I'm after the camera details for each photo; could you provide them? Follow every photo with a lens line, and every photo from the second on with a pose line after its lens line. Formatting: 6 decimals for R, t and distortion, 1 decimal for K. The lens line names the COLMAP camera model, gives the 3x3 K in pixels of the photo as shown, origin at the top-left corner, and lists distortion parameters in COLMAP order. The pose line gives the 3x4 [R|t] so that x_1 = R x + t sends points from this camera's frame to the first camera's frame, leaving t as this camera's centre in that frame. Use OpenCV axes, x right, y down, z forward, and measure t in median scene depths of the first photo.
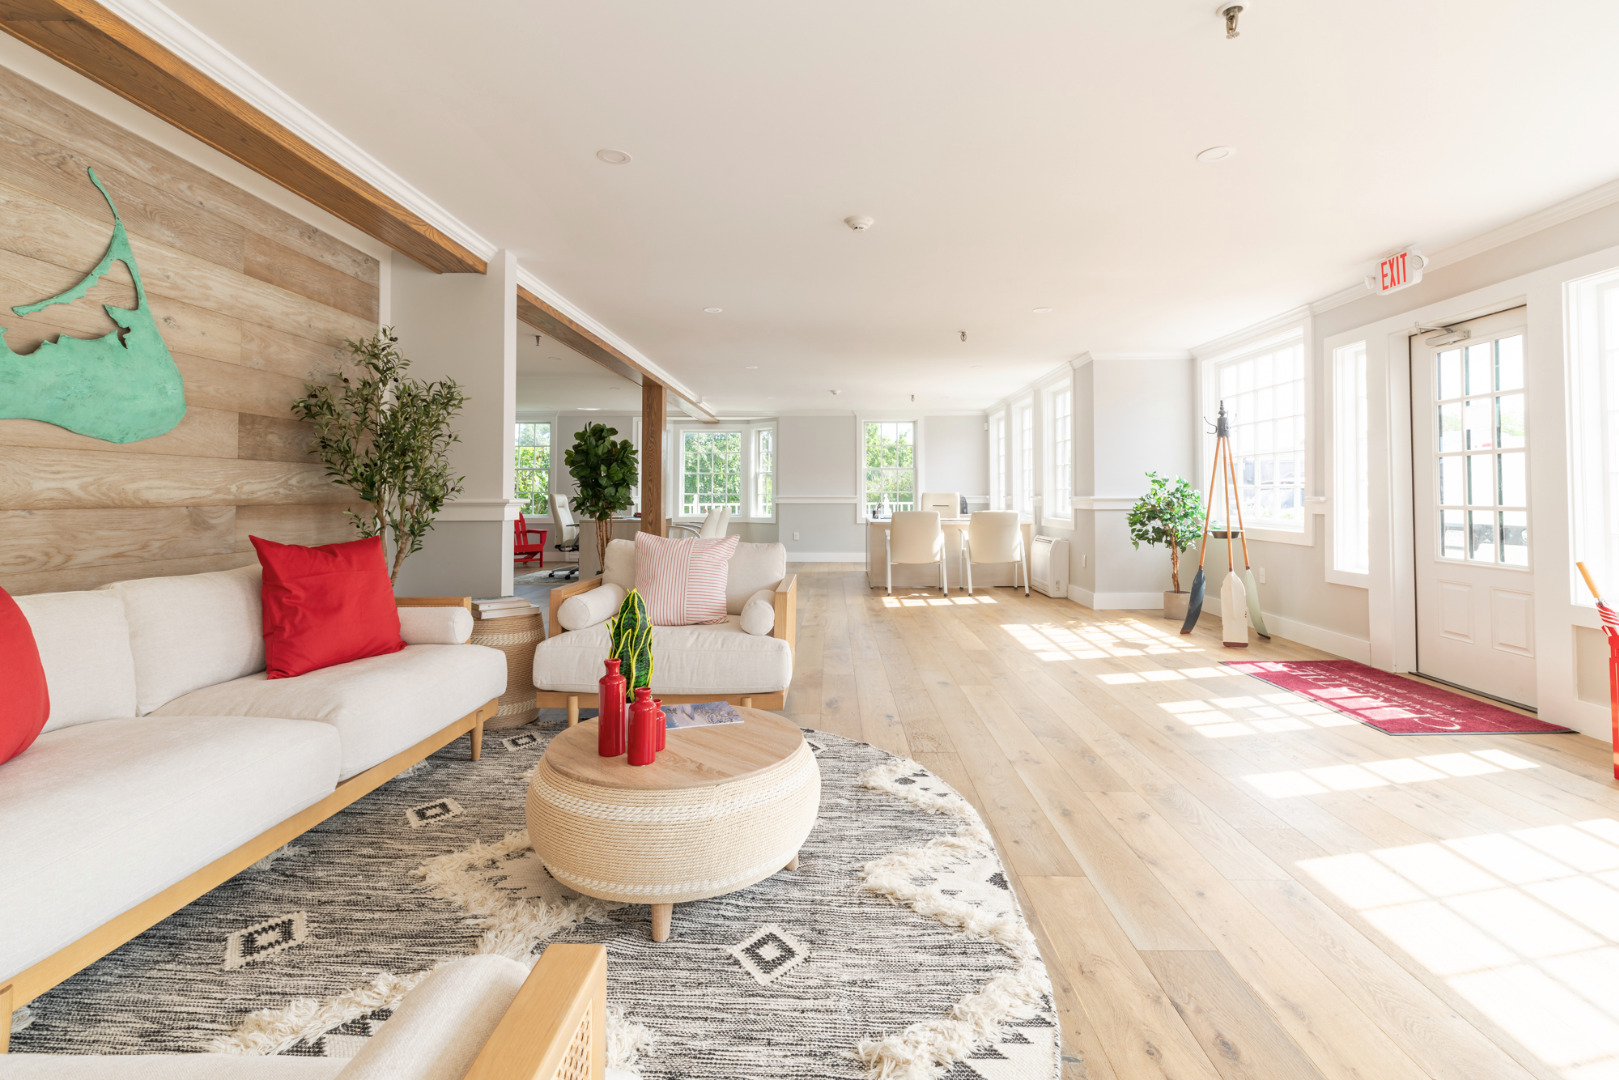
lens RADIAL K [[739.8, 0, 819.6], [0, 739.8, 469.7], [0, 0, 1]] dist [0.001246, 0.001024]
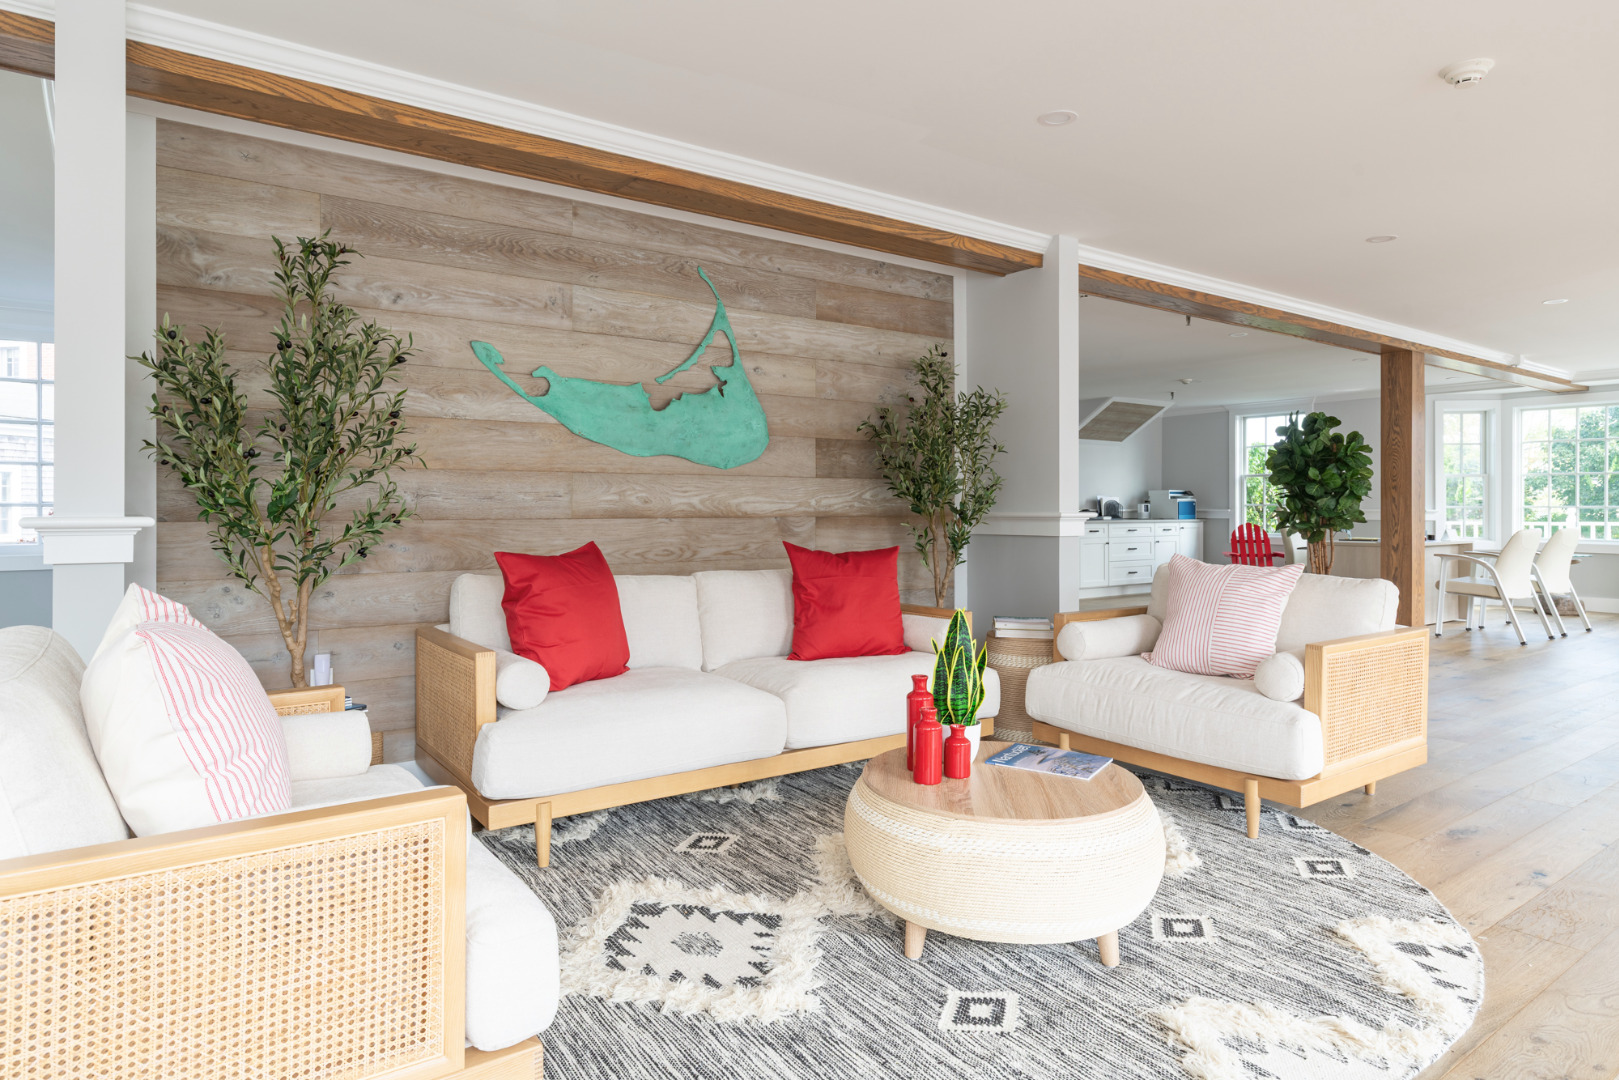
lens RADIAL K [[944.3, 0, 820.9], [0, 944.3, 505.0], [0, 0, 1]] dist [-0.001135, -0.000806]
pose [[0.608488, -0.003965, -0.793553, 0.379231], [0.027633, 0.999487, 0.016194, 0.004657], [0.793082, -0.031782, 0.608285, 0.084308]]
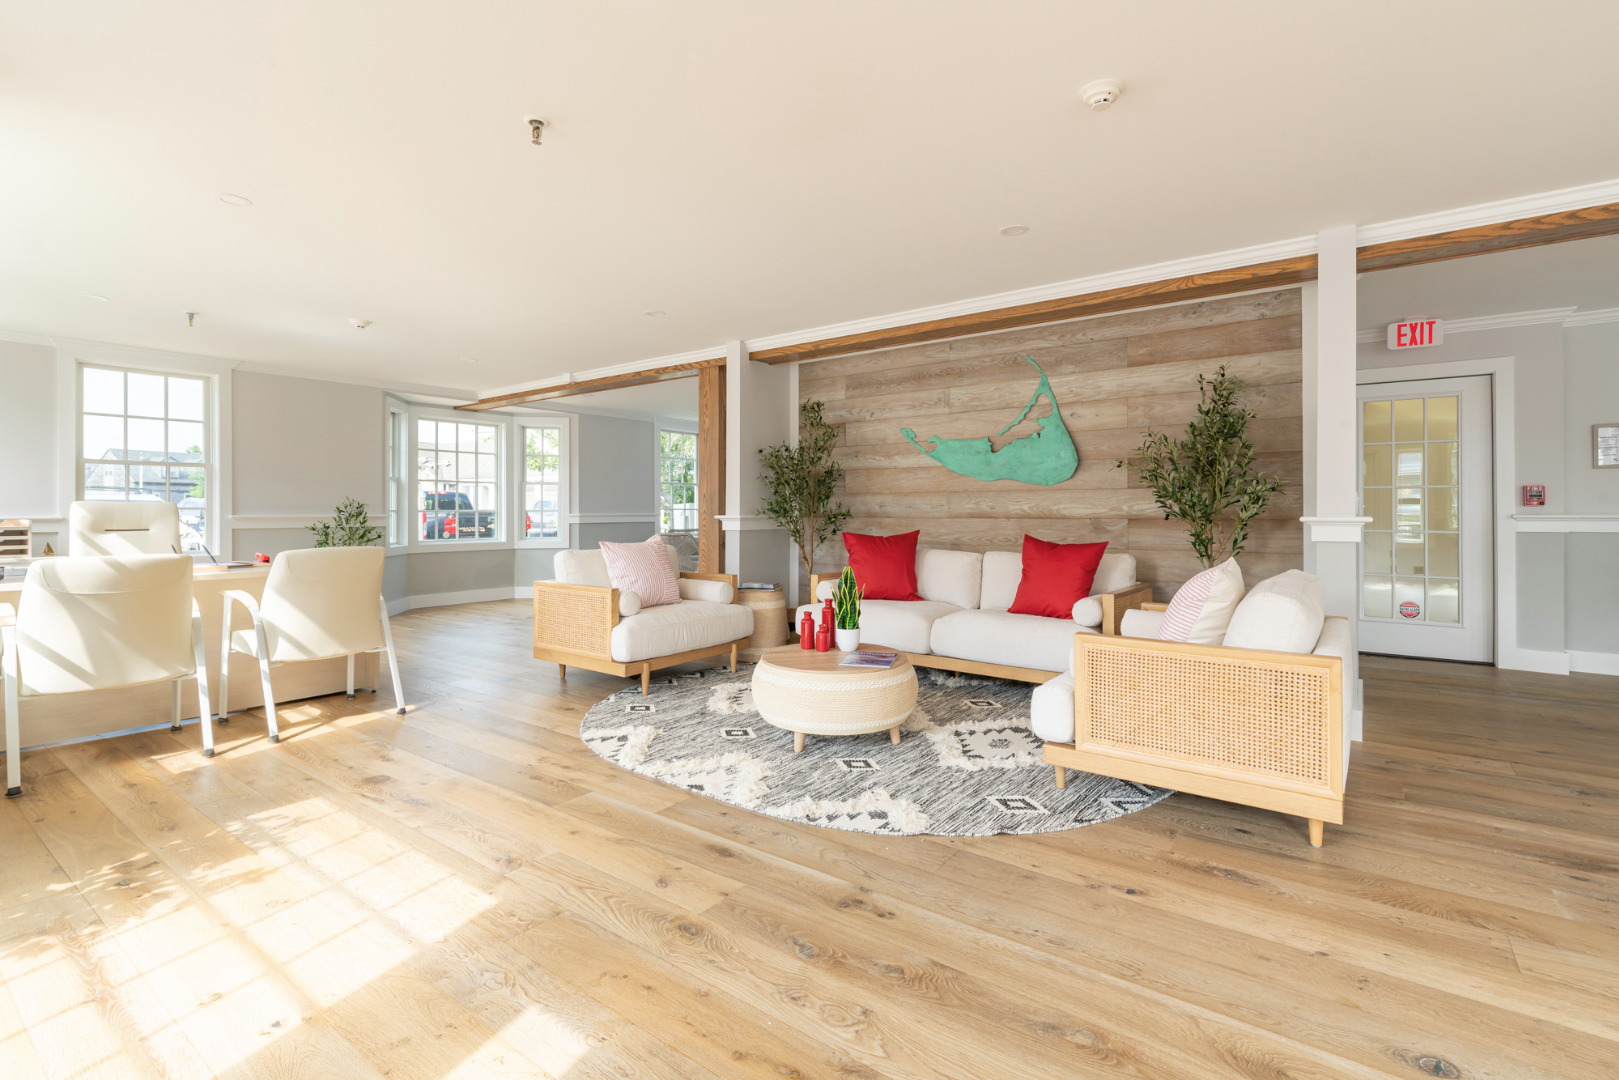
lens RADIAL K [[739.8, 0, 820.7], [0, 739.8, 511.4], [0, 0, 1]] dist [0.001246, 0.001024]
pose [[-0.569788, 0.004214, -0.821781, 0.782889], [0.031607, 0.999359, -0.016791, 0.035837], [0.821183, -0.035542, -0.569556, 1.245621]]
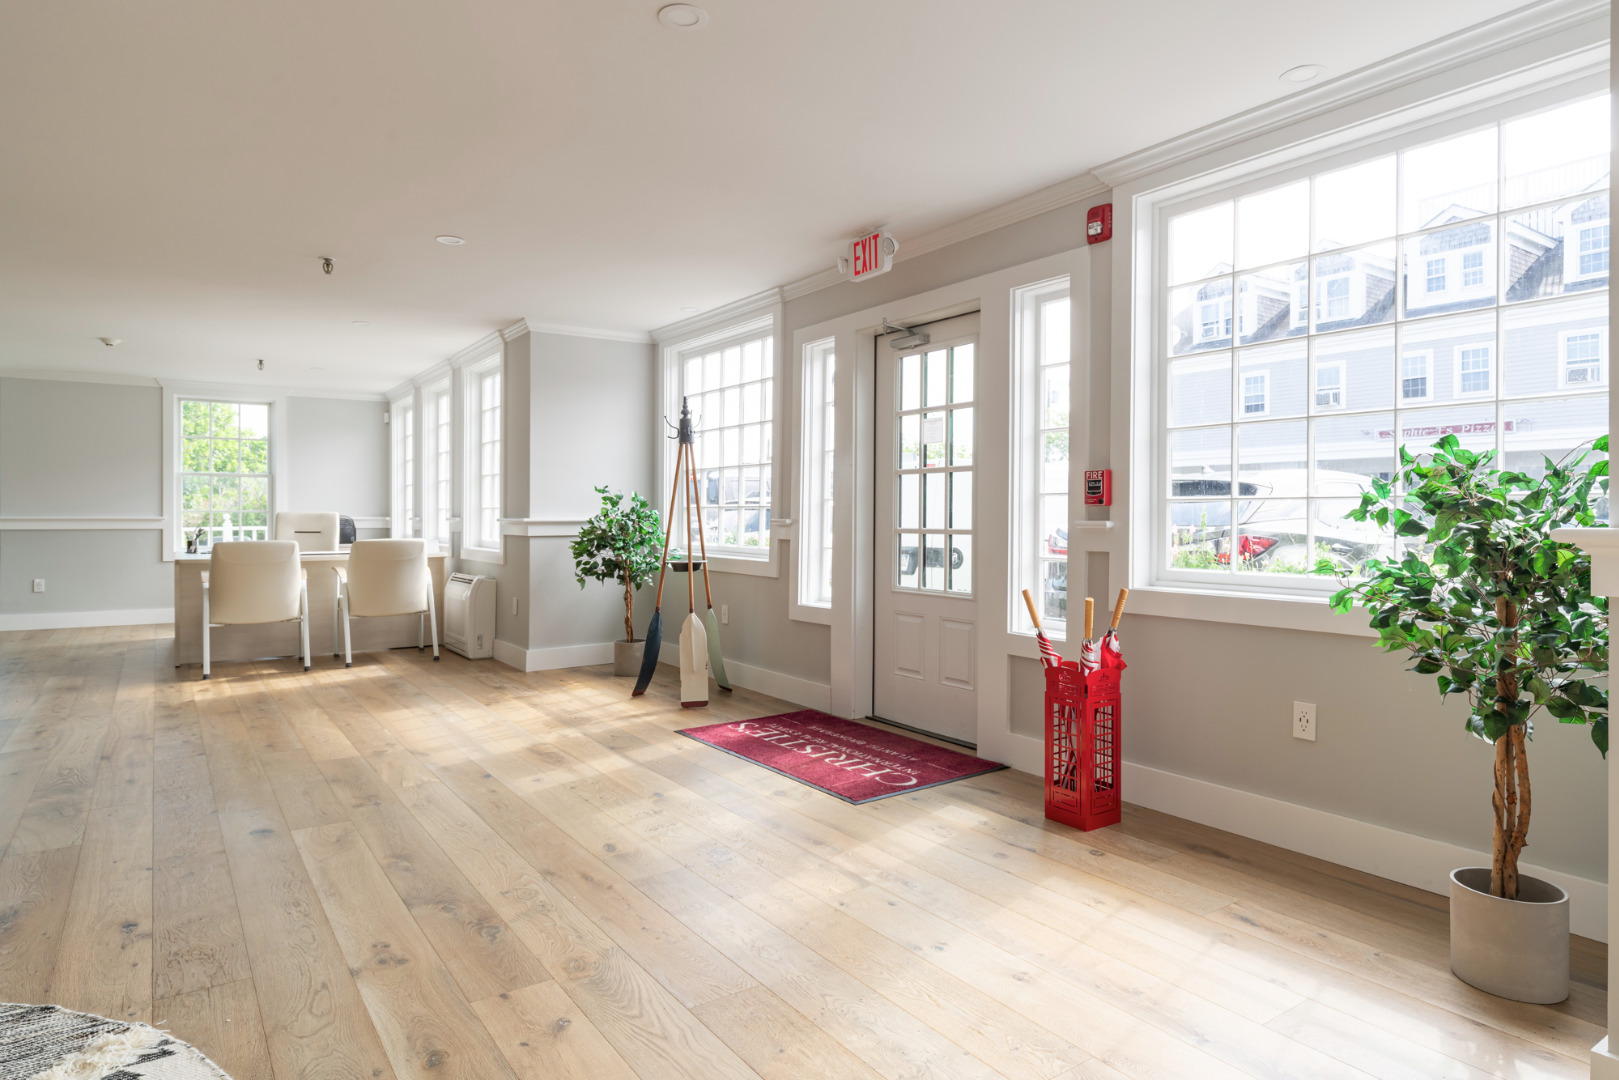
lens RADIAL K [[944.3, 0, 793.6], [0, 944.3, 519.2], [0, 0, 1]] dist [-0.001135, -0.000806]
pose [[0.818423, -0.000577, 0.574616, 0.103323], [-0.020992, 0.999302, 0.030902, 0.005671], [-0.574233, -0.037353, 0.817839, 0.183848]]
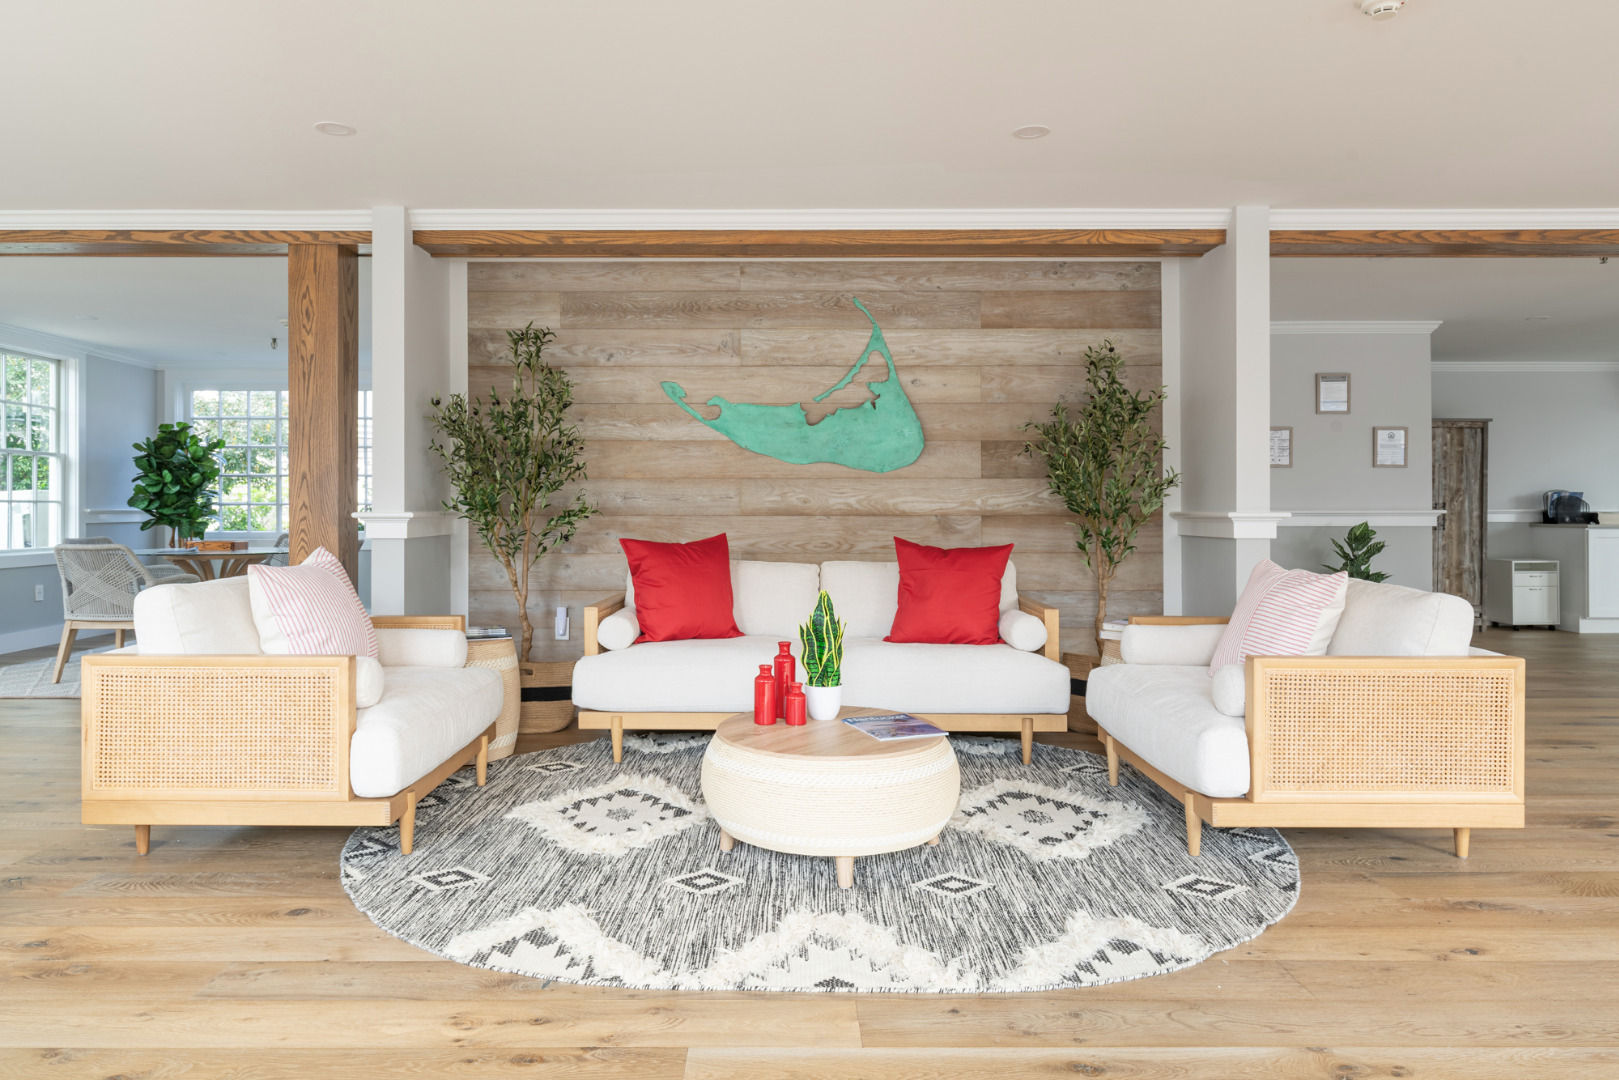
lens RADIAL K [[1002.5, 0, 786.8], [0, 1002.5, 509.3], [0, 0, 1]] dist [-0.005674, 0.002347]
pose [[0.027225, 0.003495, -0.999623, 0.823192], [0.033807, 0.999419, 0.004415, 0.017792], [0.999057, -0.033915, 0.027091, 0.576408]]
